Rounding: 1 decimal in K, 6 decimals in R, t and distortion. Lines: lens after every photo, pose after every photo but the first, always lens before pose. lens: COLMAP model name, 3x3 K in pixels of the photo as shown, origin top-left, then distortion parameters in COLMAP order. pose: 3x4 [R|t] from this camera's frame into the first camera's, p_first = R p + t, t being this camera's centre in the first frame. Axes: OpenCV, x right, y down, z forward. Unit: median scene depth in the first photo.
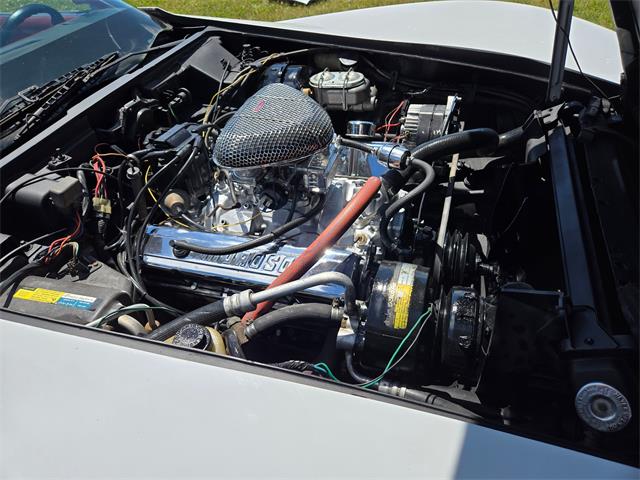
lens RADIAL K [[412.6, 0, 316.7], [0, 412.6, 240.4], [0, 0, 1]] dist [0.027760, -0.019111]
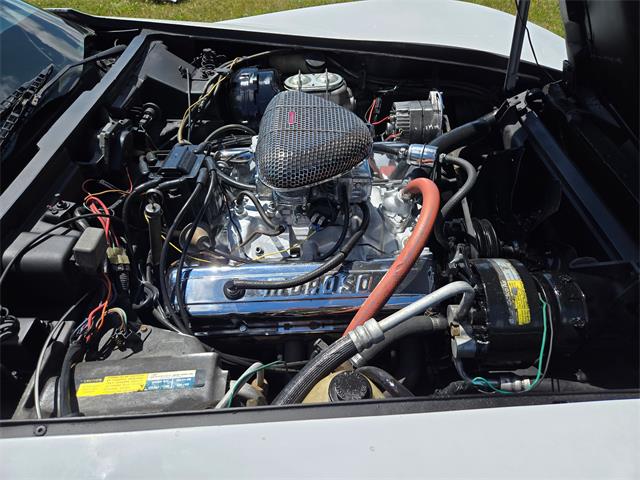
lens RADIAL K [[412.6, 0, 323.1], [0, 412.6, 240.2], [0, 0, 1]] dist [0.027760, -0.019111]
pose [[0.944678, -0.168760, 0.281255, -0.310955], [0.167432, 0.985459, 0.028932, -0.060784], [-0.282048, 0.019760, 0.959197, 0.096197]]
